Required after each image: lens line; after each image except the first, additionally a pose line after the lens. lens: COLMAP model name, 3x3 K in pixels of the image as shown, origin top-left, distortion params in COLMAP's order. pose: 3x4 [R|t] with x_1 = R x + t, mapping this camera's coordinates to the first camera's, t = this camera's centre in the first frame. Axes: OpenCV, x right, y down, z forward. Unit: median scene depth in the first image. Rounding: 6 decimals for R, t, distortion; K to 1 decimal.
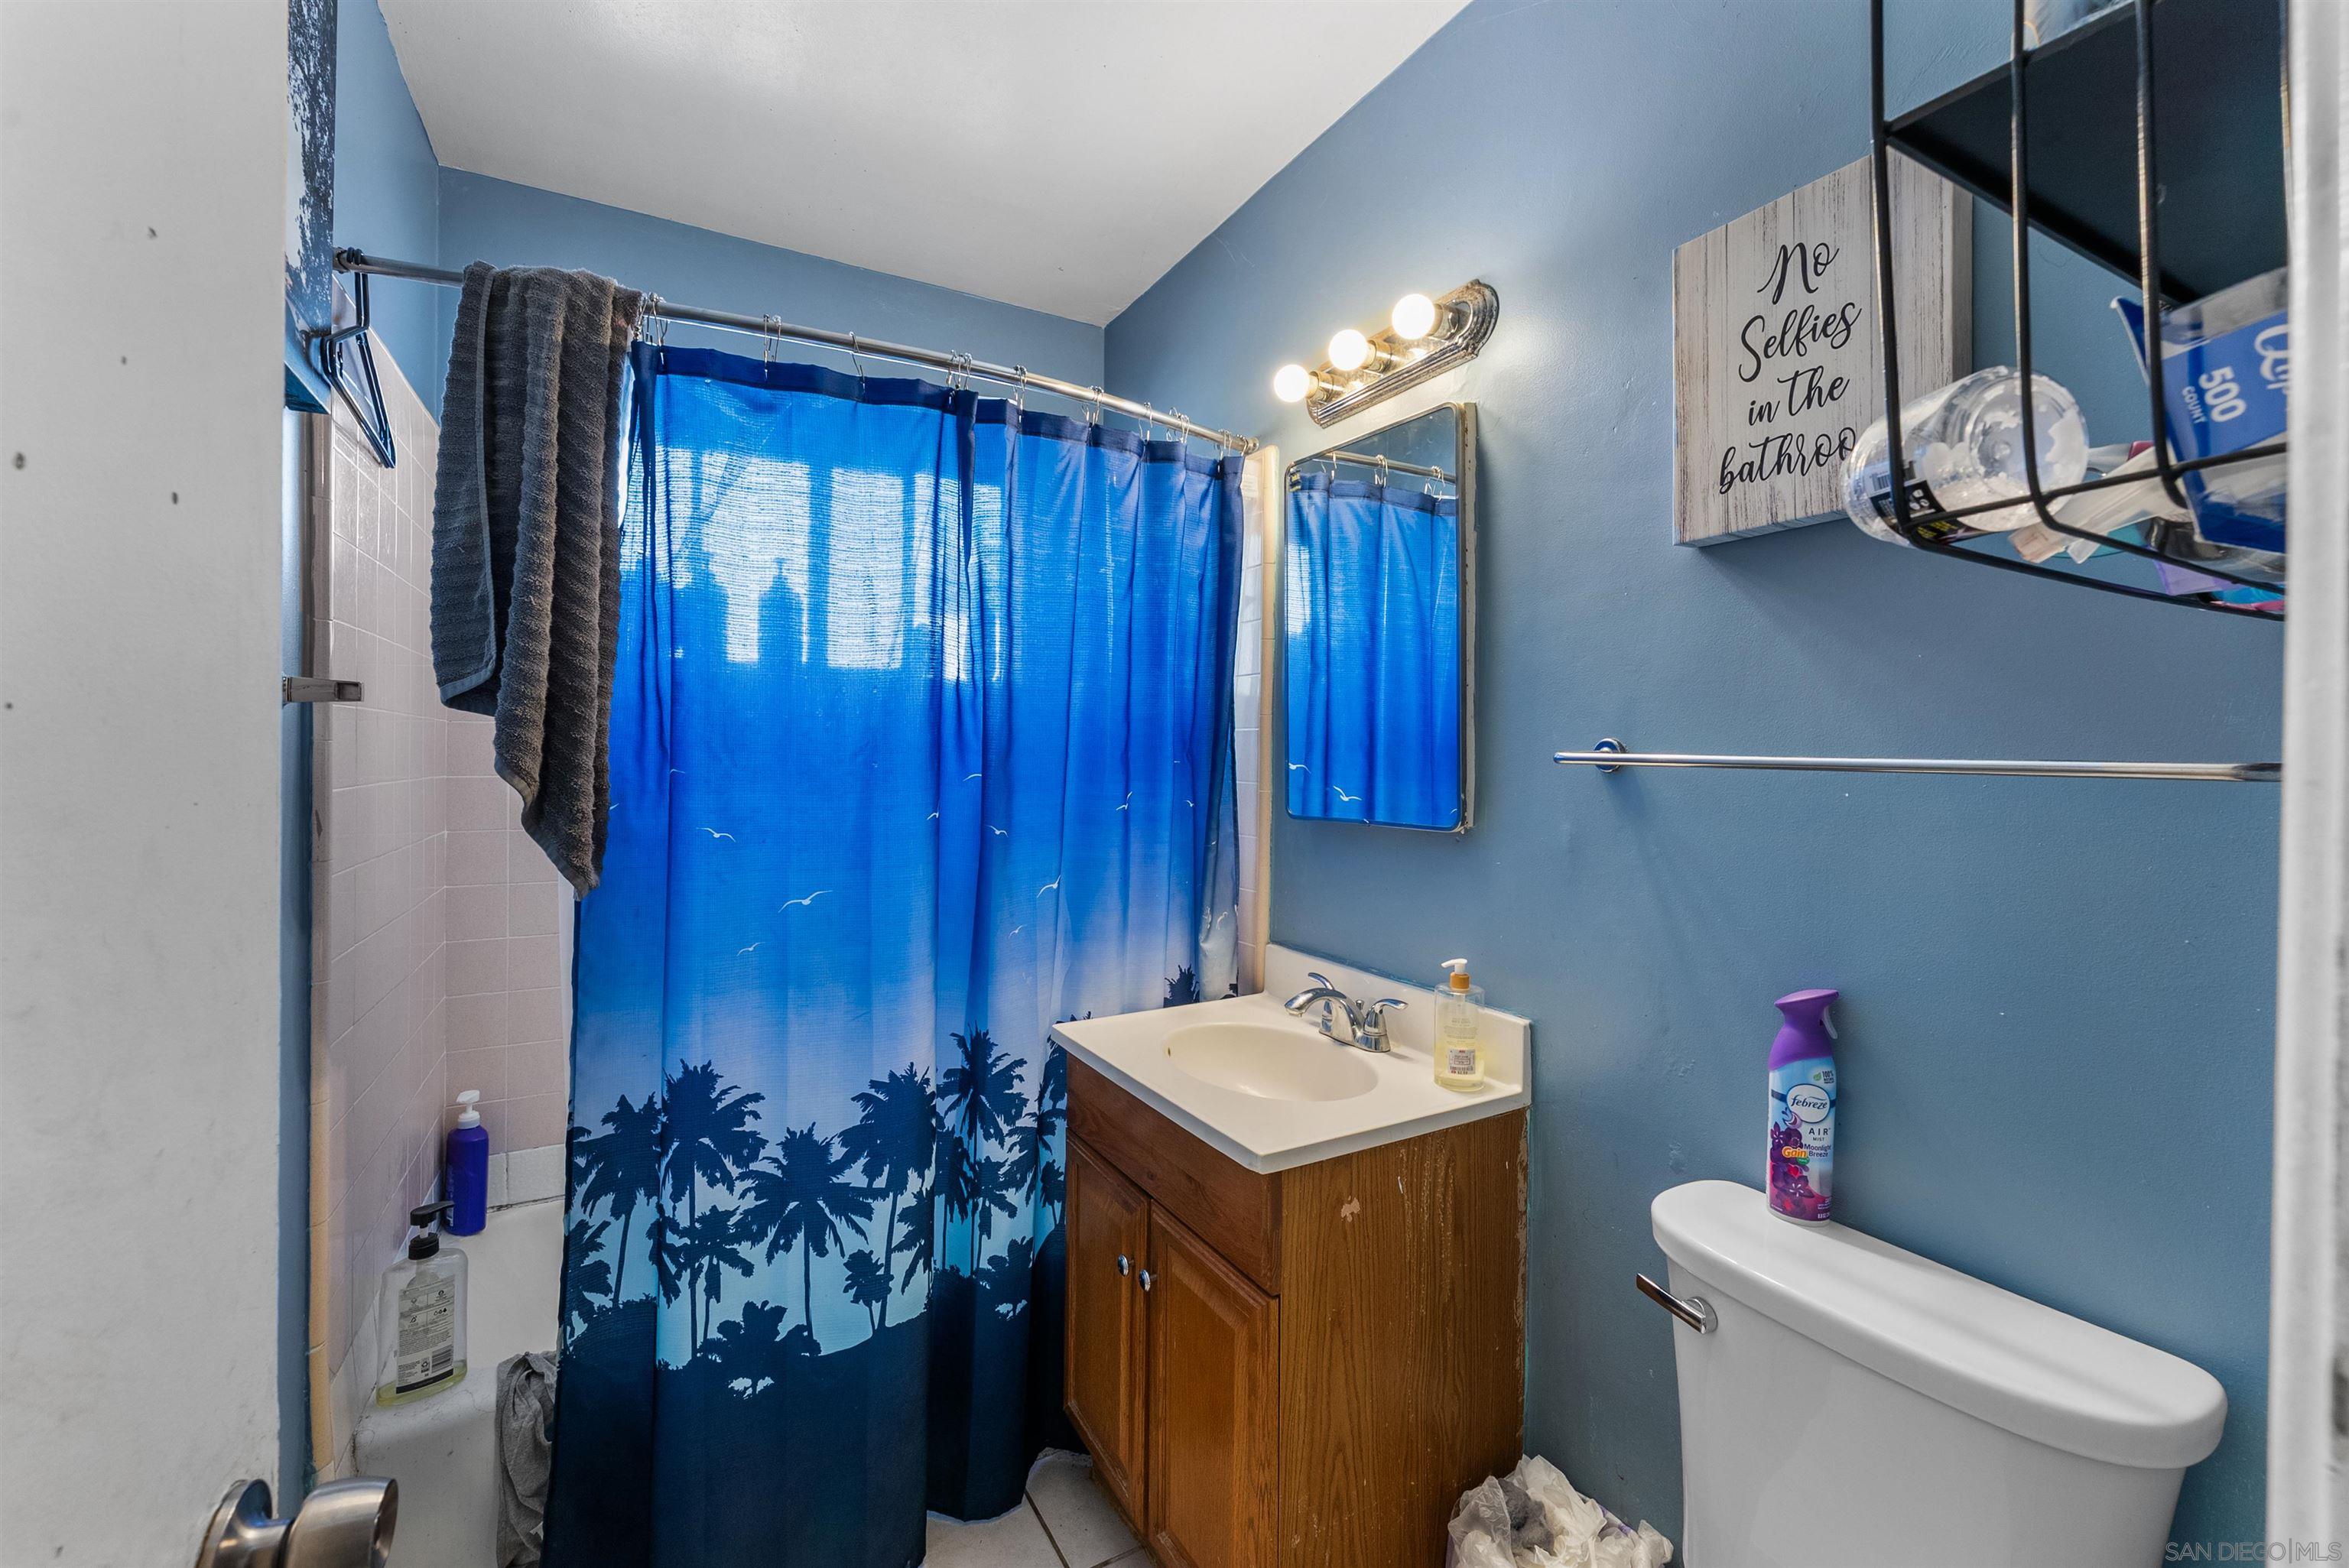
lens RADIAL K [[961.3, 0, 1160.9], [0, 961.3, 752.2], [0, 0, 1]] dist [0.001088, -0.000115]
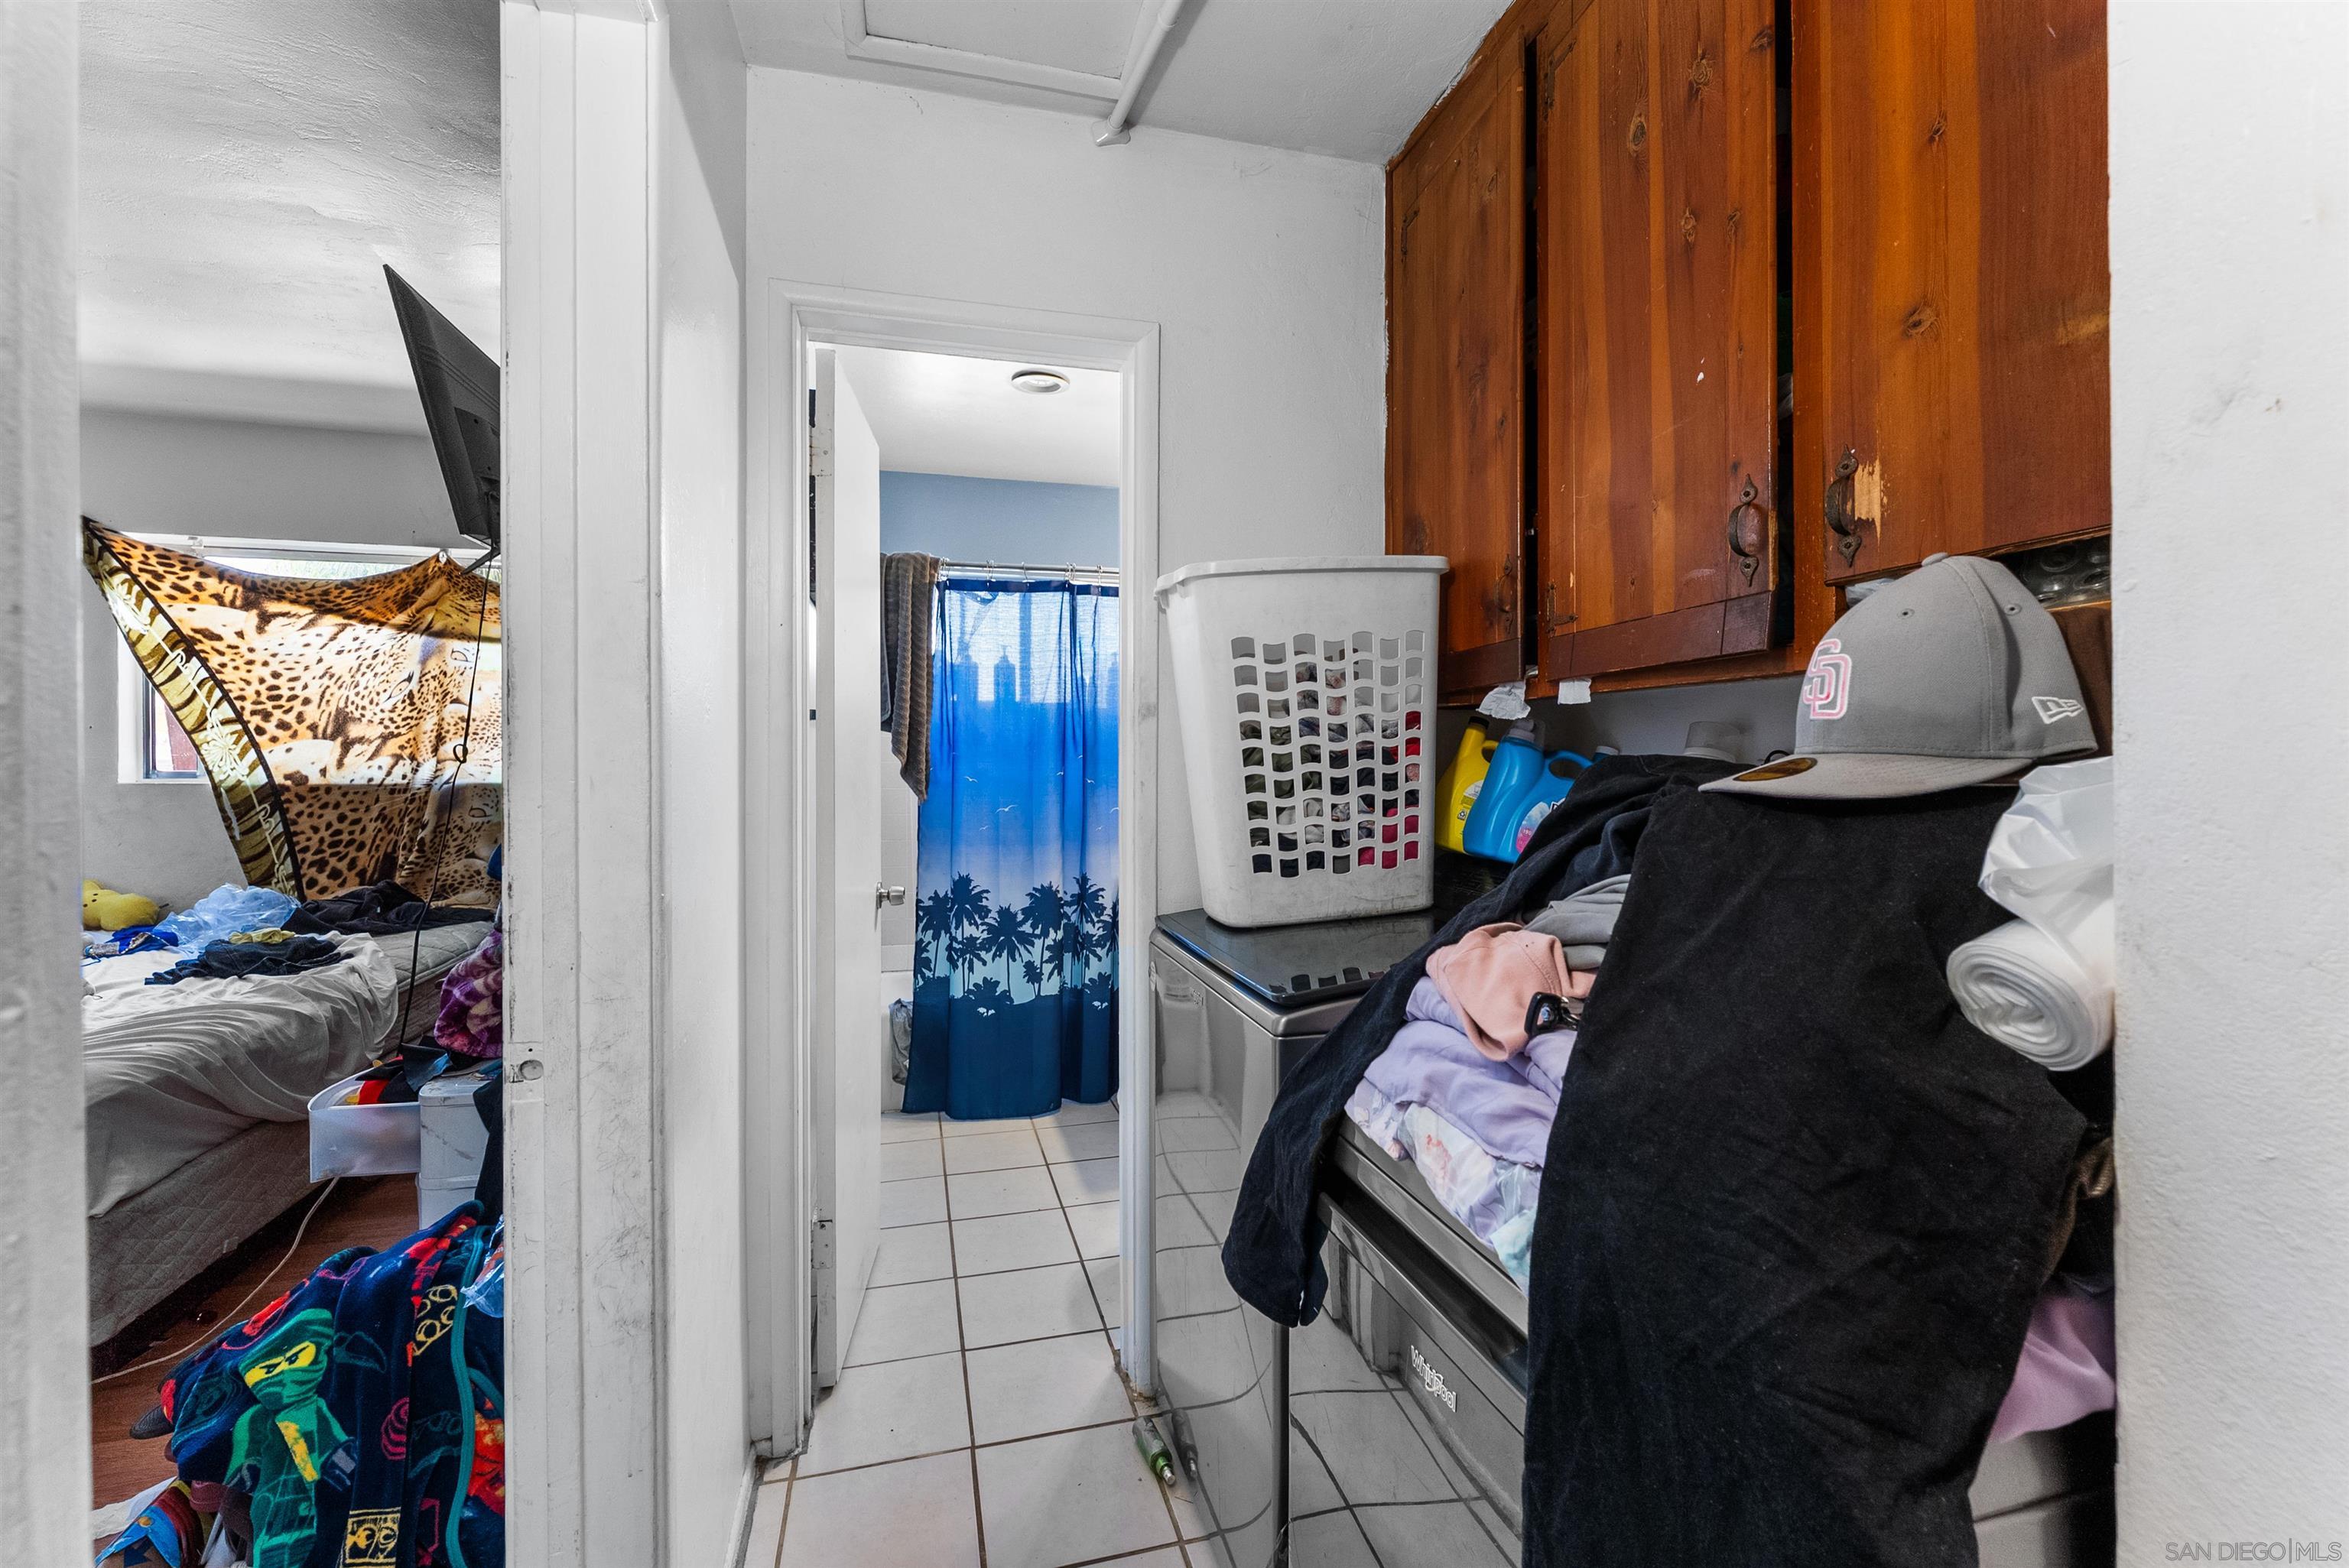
lens RADIAL K [[1008.4, 0, 1171.9], [0, 1008.4, 769.7], [0, 0, 1]] dist [0.002696, 0.000033]
pose [[0.967745, -0.005560, -0.251870, 0.646566], [0.008148, 0.999924, 0.009233, 0.040757], [0.251799, -0.010988, 0.967717, -1.285422]]
